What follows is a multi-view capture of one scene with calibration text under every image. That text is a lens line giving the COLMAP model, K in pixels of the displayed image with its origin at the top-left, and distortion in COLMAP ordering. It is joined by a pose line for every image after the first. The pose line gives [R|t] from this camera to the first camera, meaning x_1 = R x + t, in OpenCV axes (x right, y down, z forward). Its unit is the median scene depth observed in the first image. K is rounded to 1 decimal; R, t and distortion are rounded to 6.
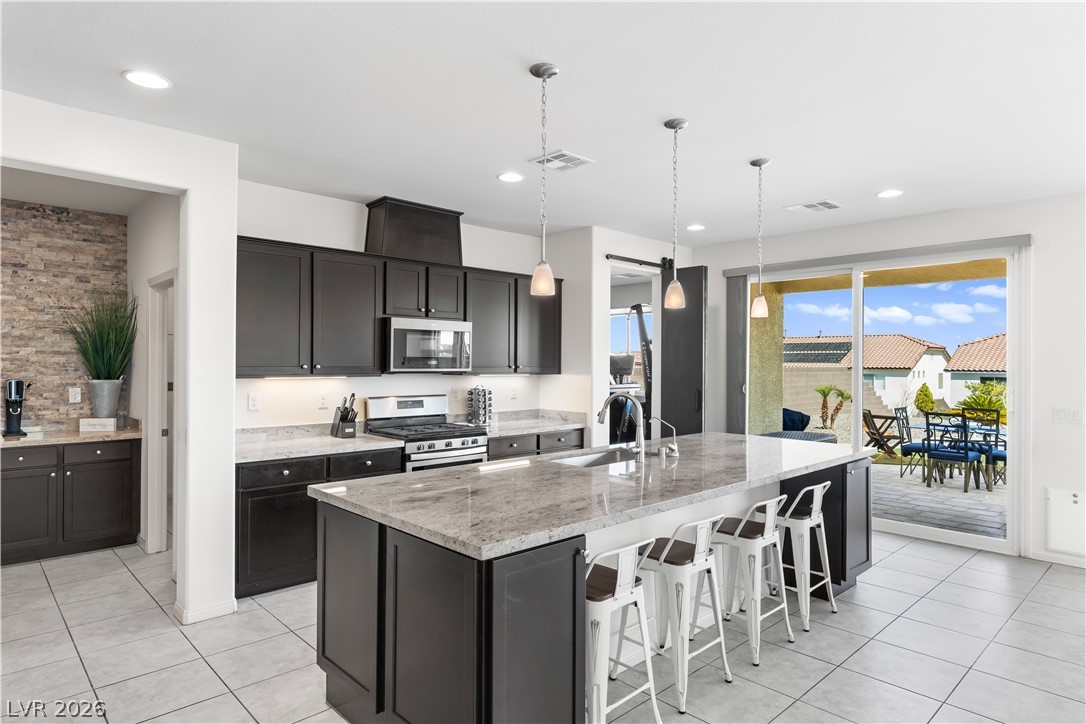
lens RADIAL K [[624.1, 0, 545.6], [0, 624.1, 357.6], [0, 0, 1]] dist [-0.000773, 0.002515]
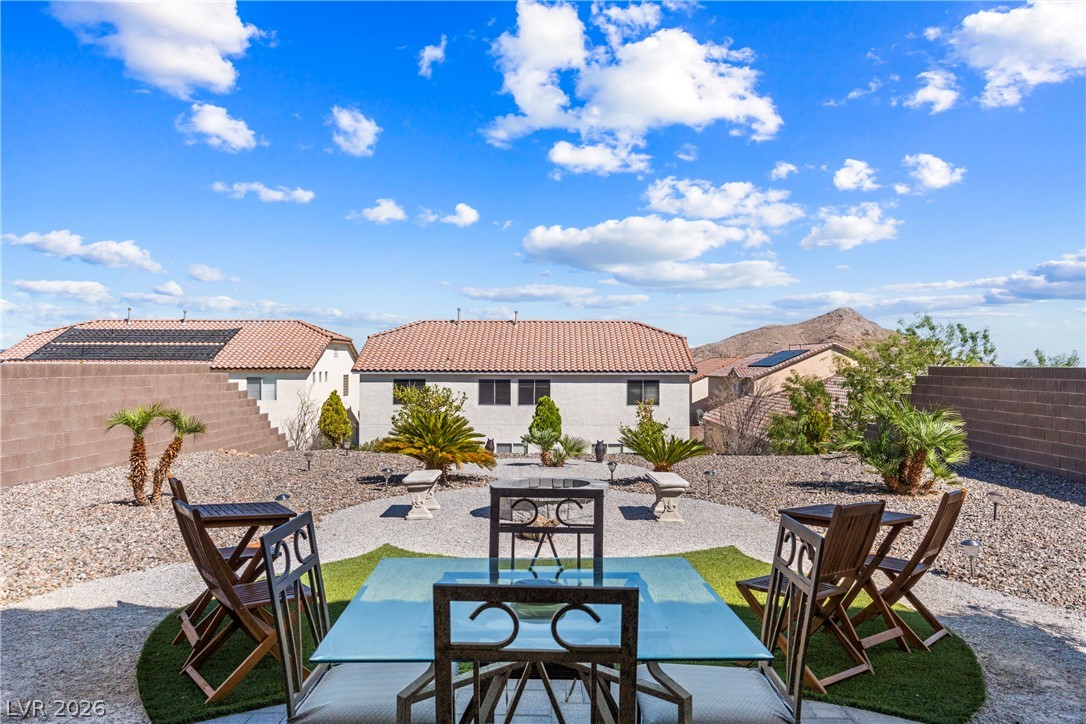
lens RADIAL K [[846.7, 0, 551.2], [0, 846.7, 361.4], [0, 0, 1]] dist [0.000691, -0.004378]
pose [[0.690072, -0.000302, 0.723741, 0.716934], [-0.004260, 0.999981, 0.004480, 0.036443], [-0.723728, -0.006174, 0.690058, 1.269850]]
